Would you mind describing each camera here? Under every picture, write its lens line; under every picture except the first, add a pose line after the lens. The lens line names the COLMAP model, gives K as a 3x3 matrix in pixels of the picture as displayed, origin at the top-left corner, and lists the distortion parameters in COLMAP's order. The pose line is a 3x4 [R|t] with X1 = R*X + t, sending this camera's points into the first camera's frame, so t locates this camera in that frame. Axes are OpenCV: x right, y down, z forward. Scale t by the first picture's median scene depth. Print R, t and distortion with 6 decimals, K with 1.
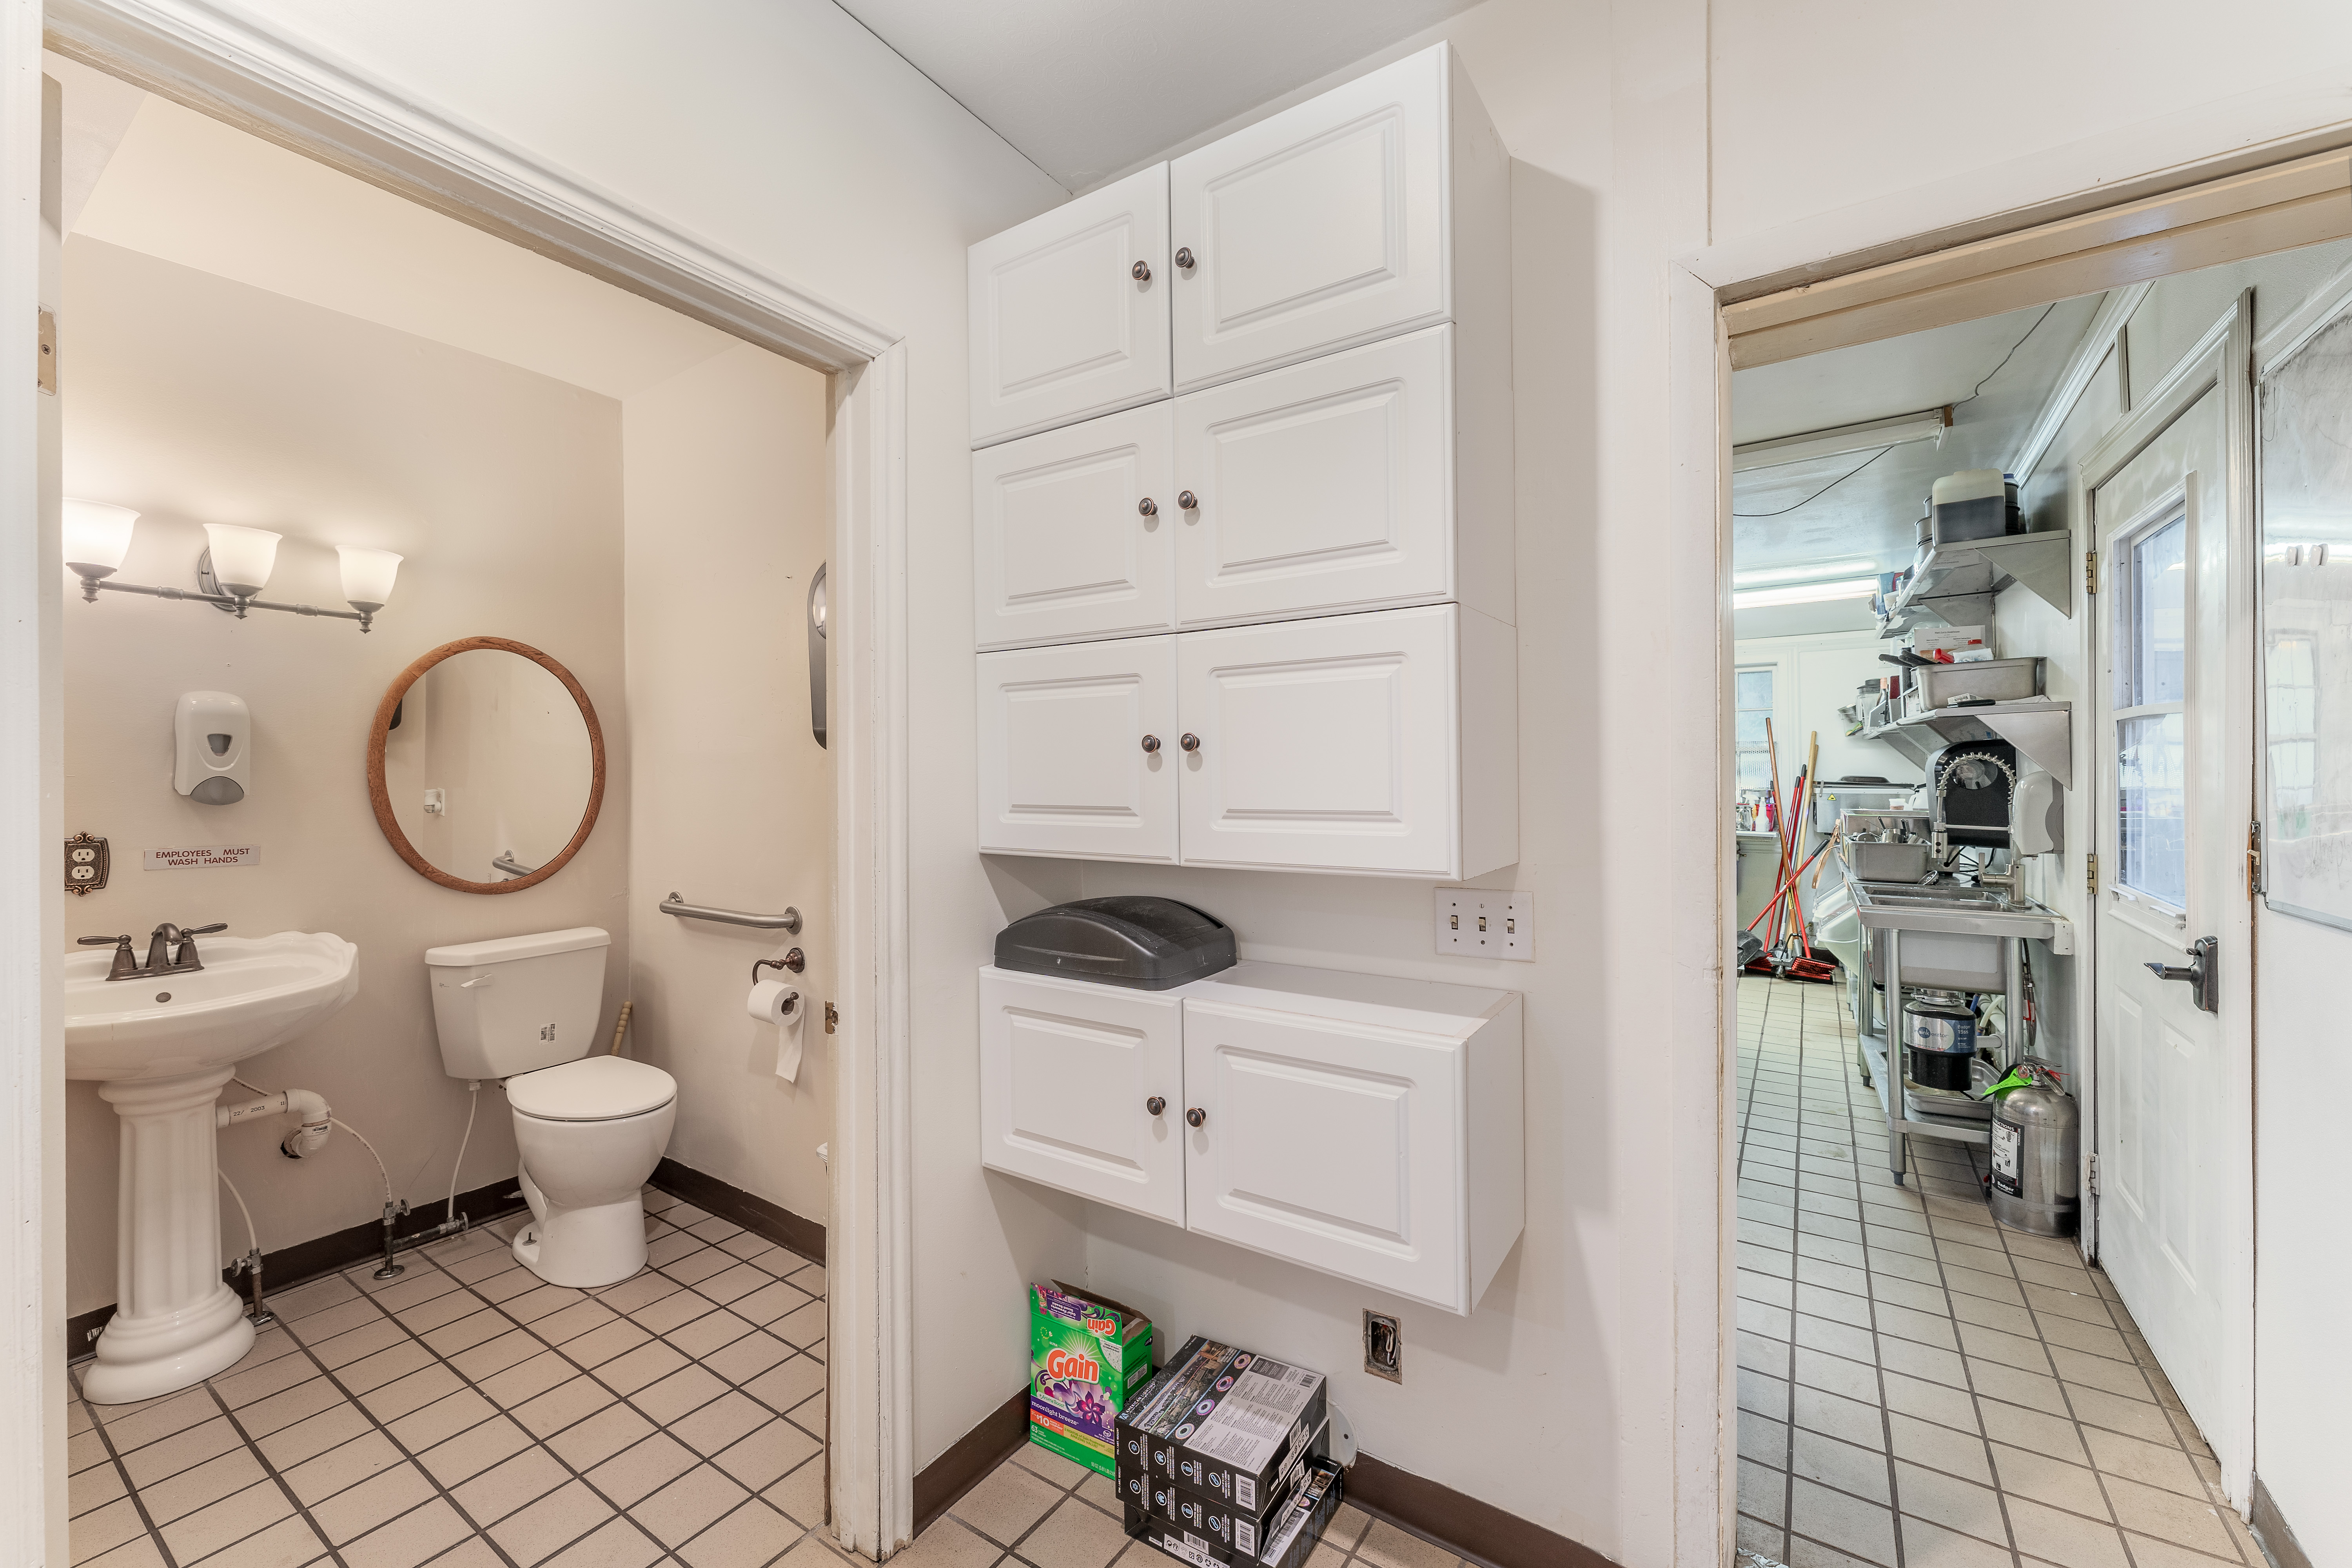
lens RADIAL K [[967.6, 0, 1174.5], [0, 967.6, 771.1], [0, 0, 1]] dist [-0.007064, 0.000136]
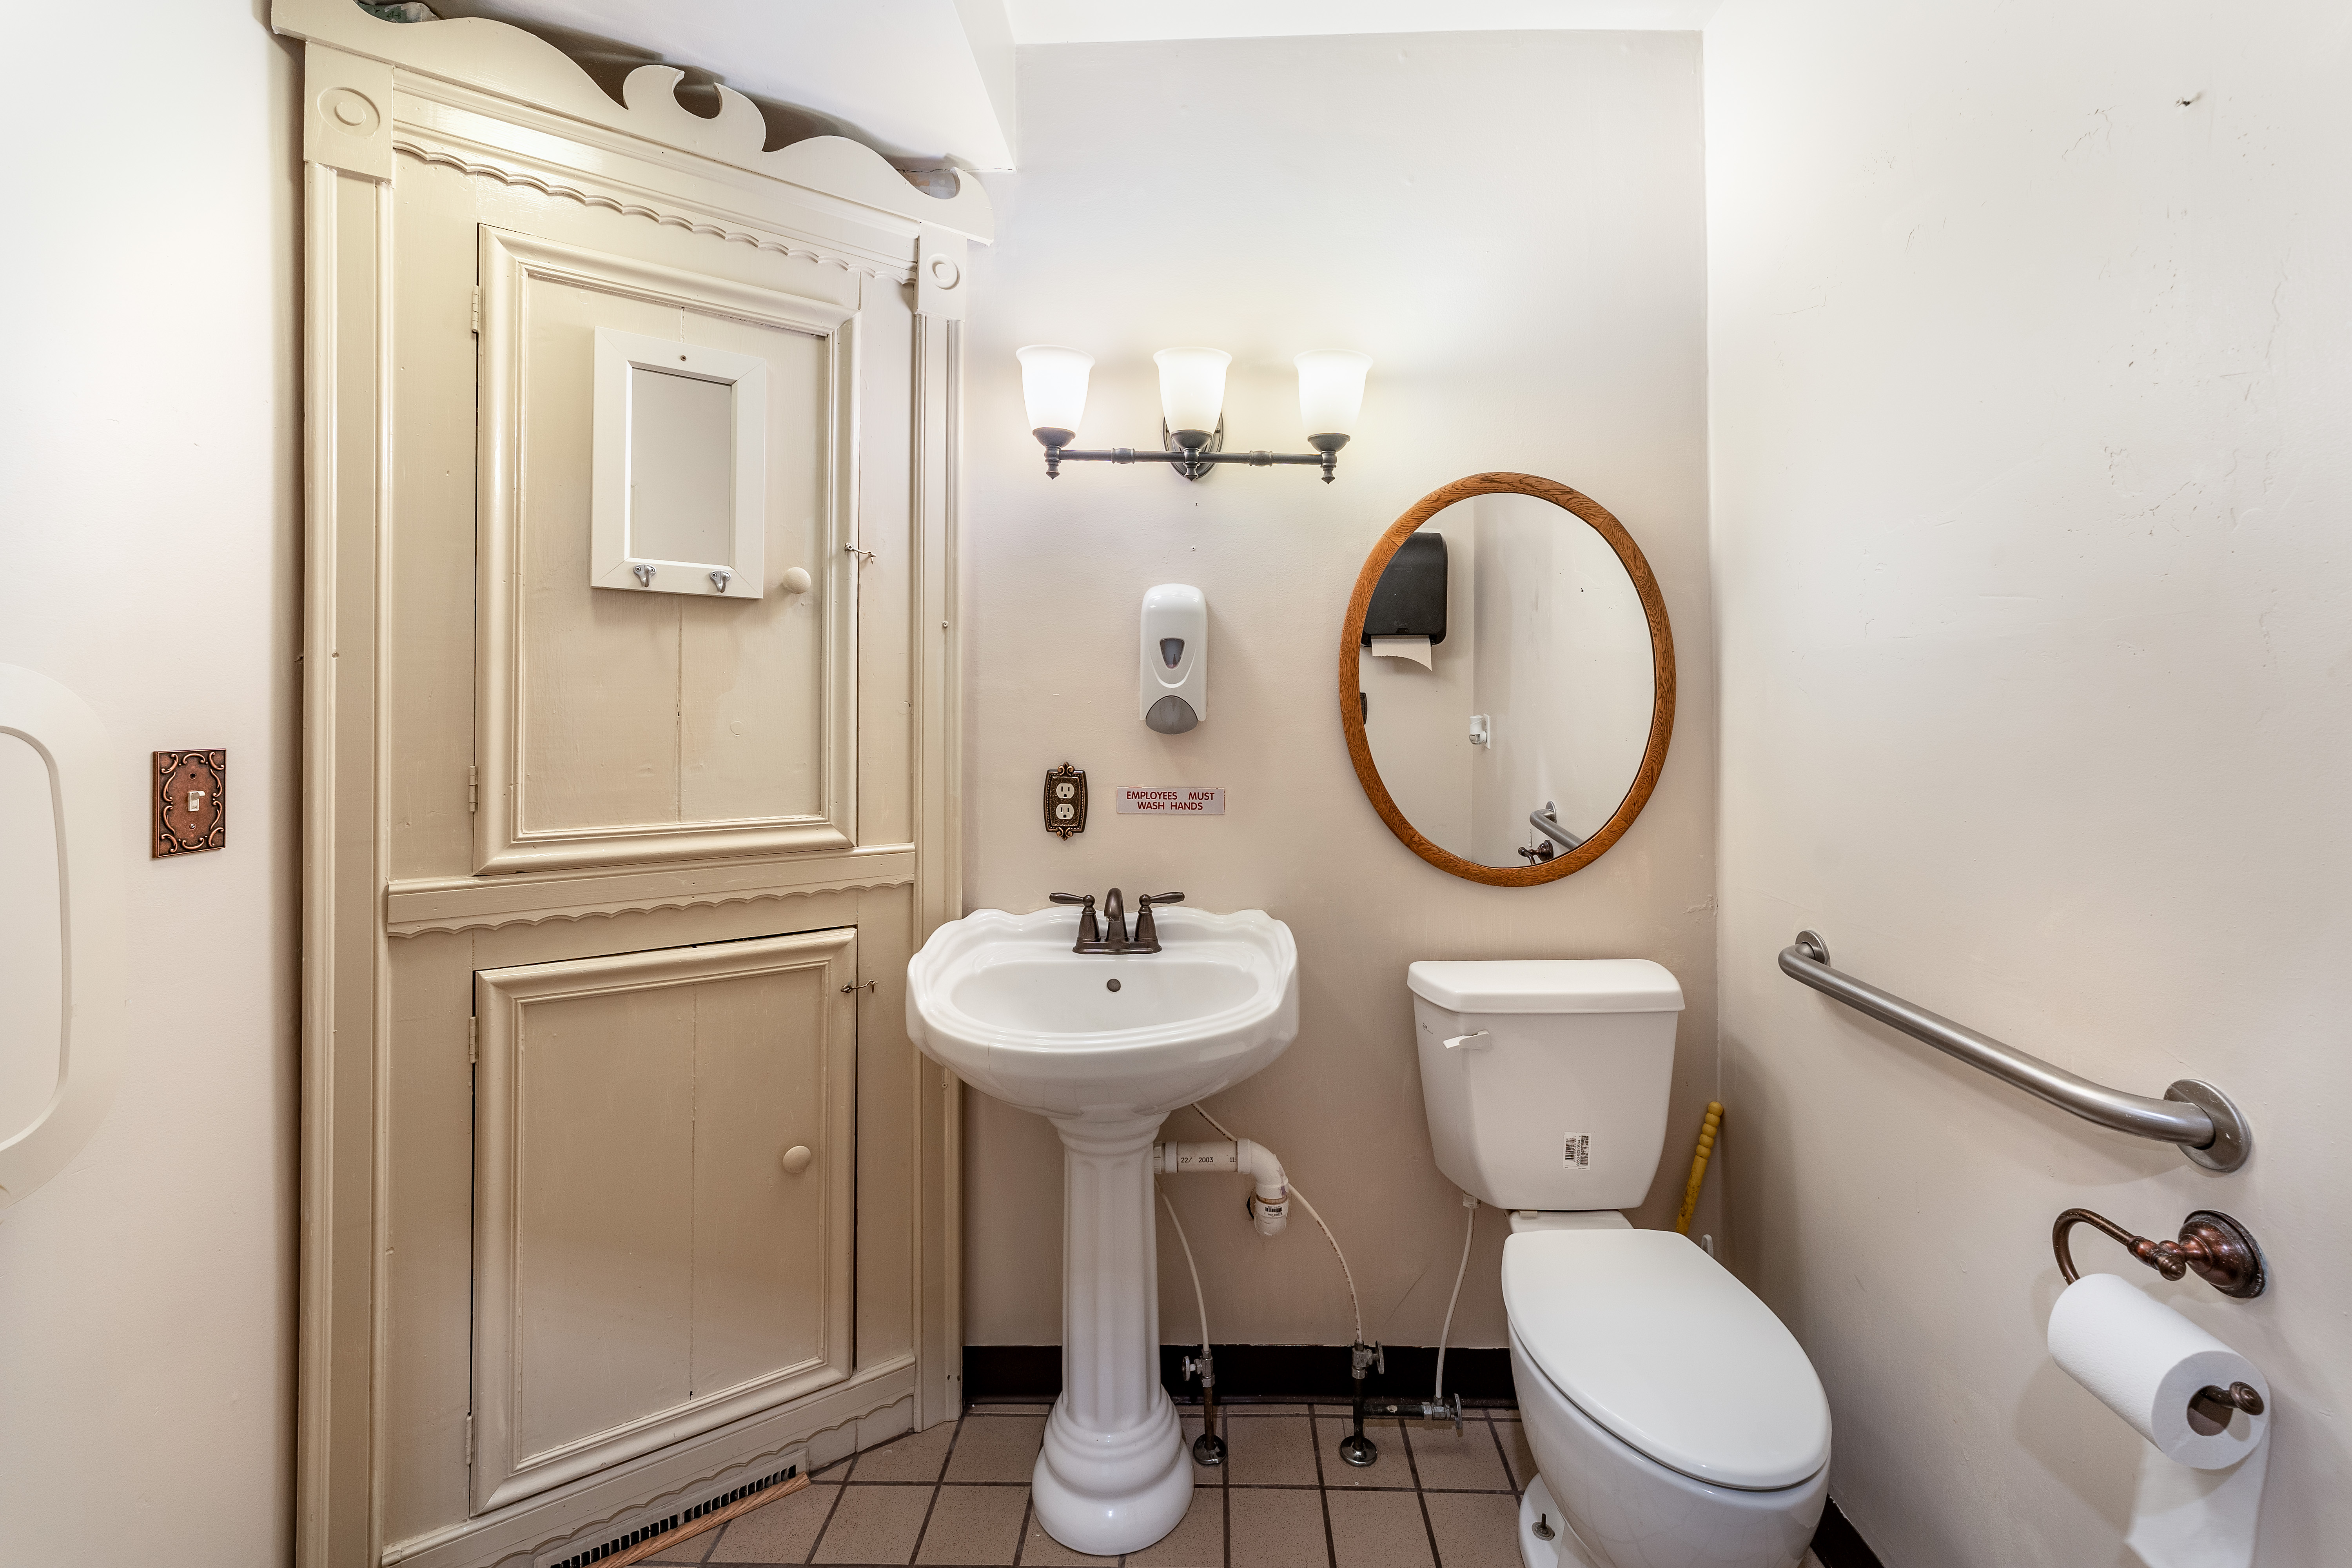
lens RADIAL K [[967.6, 0, 1209.7], [0, 967.6, 692.8], [0, 0, 1]] dist [-0.007064, 0.000136]
pose [[0.544819, -0.007627, -0.838519, -0.336710], [0.001100, 0.999964, -0.008380, 0.009588], [0.838553, 0.003643, 0.544808, 0.591378]]
